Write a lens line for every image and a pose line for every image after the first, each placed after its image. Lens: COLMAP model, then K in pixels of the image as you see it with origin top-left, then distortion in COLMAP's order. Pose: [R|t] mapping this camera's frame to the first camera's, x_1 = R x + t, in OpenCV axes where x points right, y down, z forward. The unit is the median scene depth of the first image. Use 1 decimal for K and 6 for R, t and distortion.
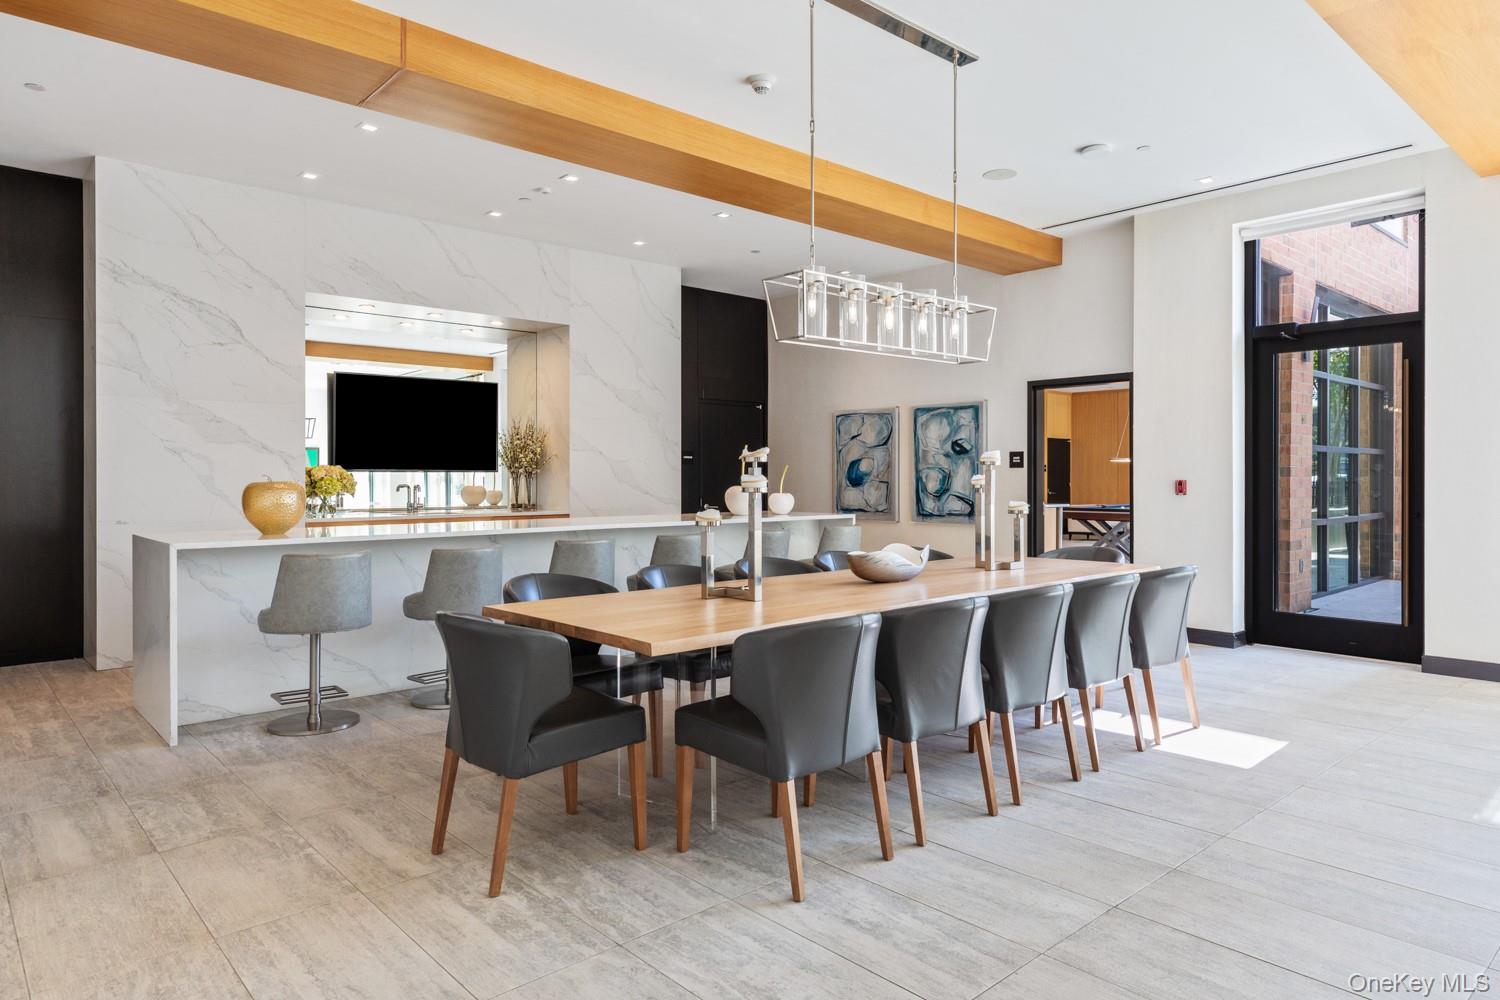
lens RADIAL K [[920.4, 0, 746.2], [0, 920.4, 487.2], [0, 0, 1]] dist [0.014299, -0.002725]
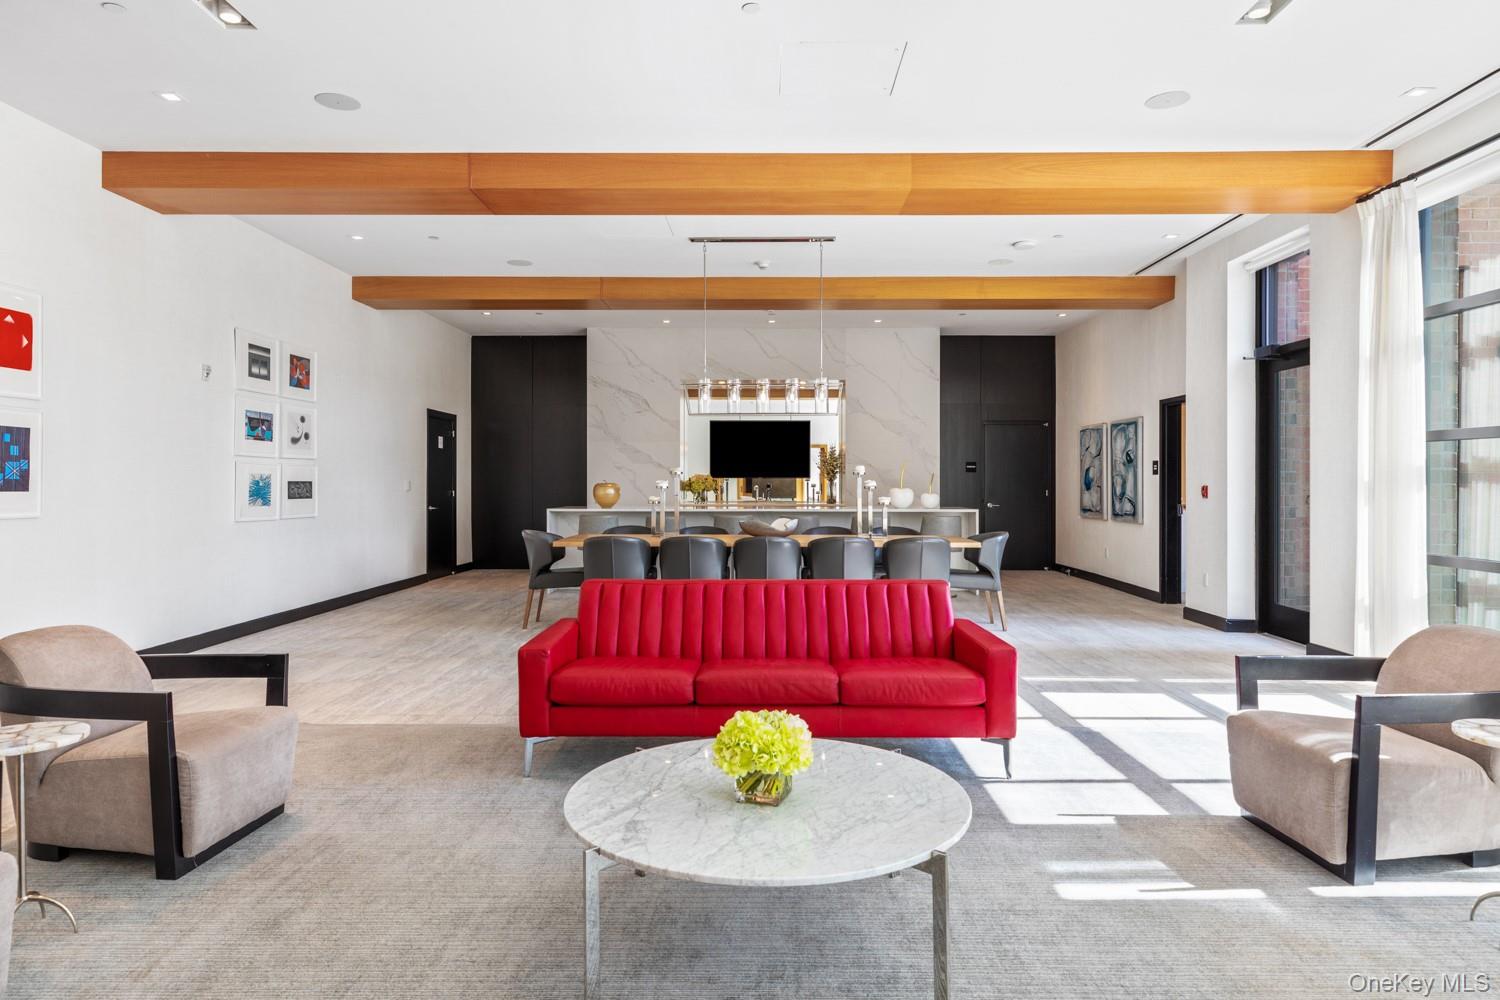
lens RADIAL K [[920.4, 0, 758.1], [0, 920.4, 493.2], [0, 0, 1]] dist [0.014299, -0.002725]
pose [[0.733788, 0.011439, -0.679282, 0.714712], [-0.011402, 0.999925, 0.004522, 0.002943], [0.679283, 0.004426, 0.733863, -0.190771]]
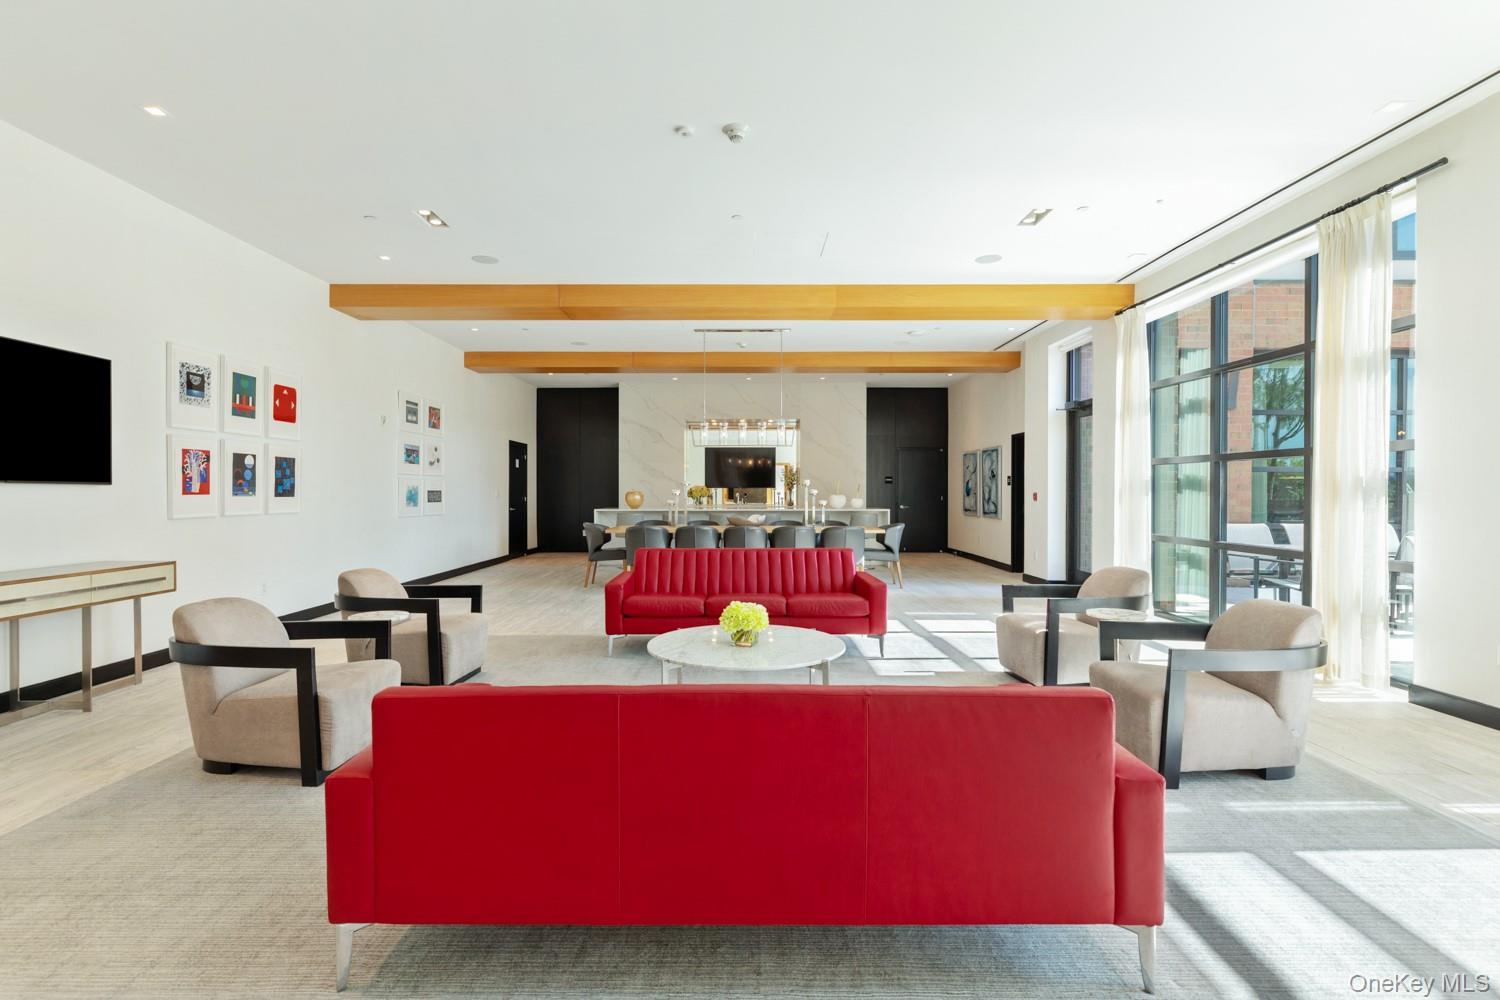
lens RADIAL K [[718.3, 0, 738.5], [0, 718.3, 508.7], [0, 0, 1]] dist [-0.012300, 0.000083]
pose [[0.734256, 0.019277, -0.678599, 0.827017], [-0.010499, 0.999800, 0.017042, 0.004857], [0.678791, -0.005389, 0.734312, -0.315594]]
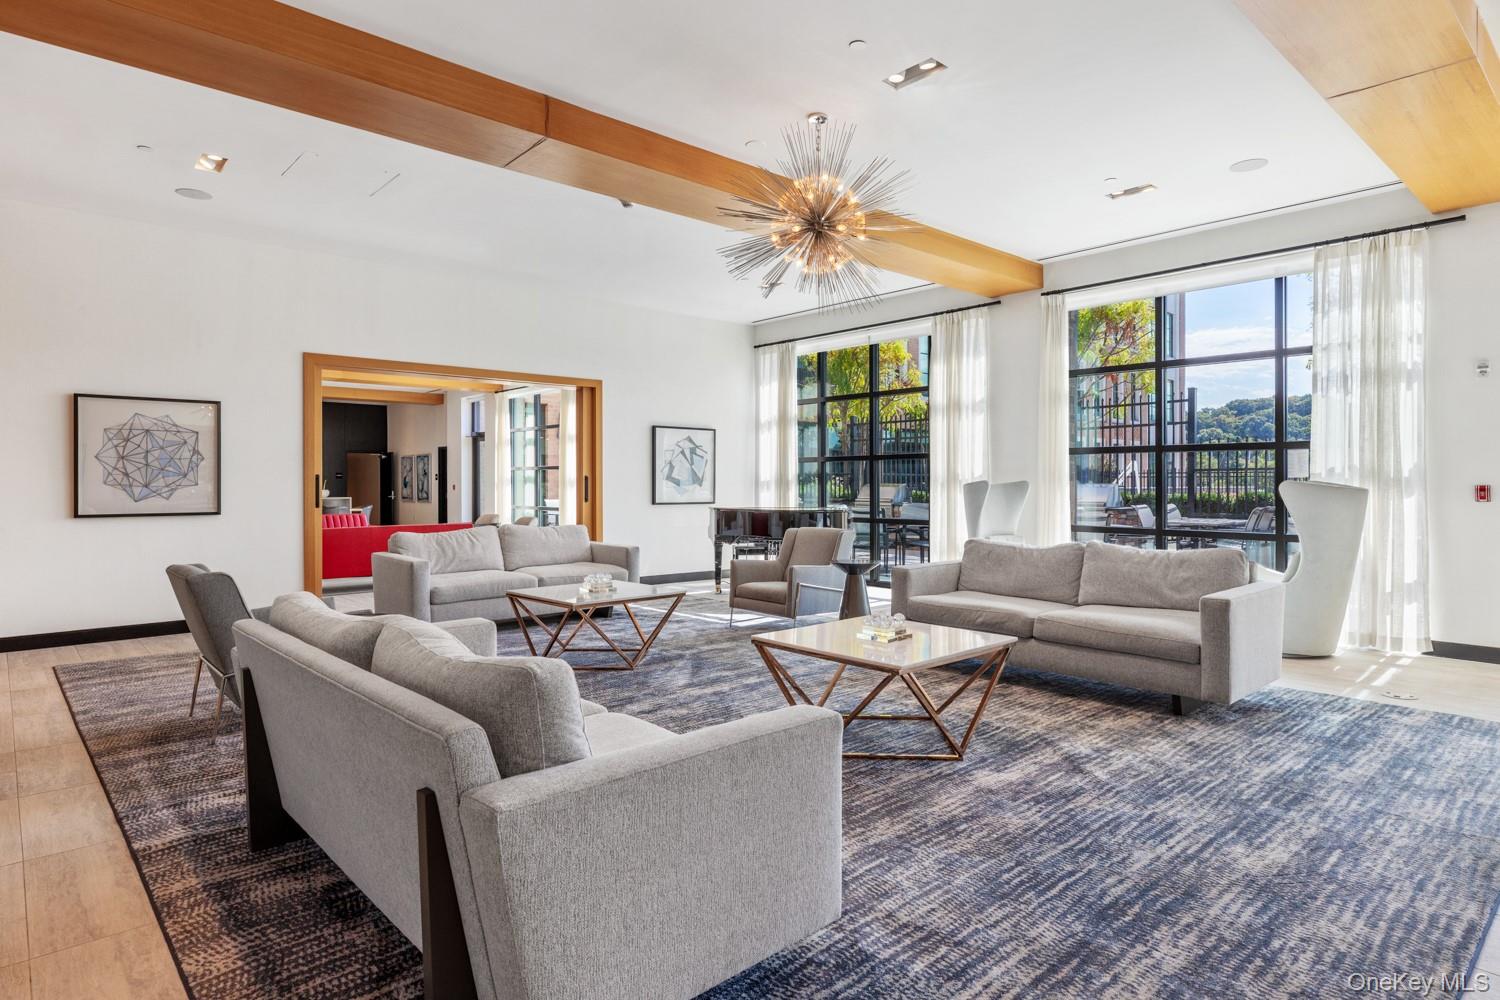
lens RADIAL K [[832.1, 0, 746.5], [0, 832.1, 495.3], [0, 0, 1]] dist [-0.015525, 0.000940]
pose [[0.999986, 0.000485, -0.005360, 1.177260], [-0.000489, 1.000000, -0.000824, 0.023263], [0.005359, 0.000827, 0.999985, -1.331793]]
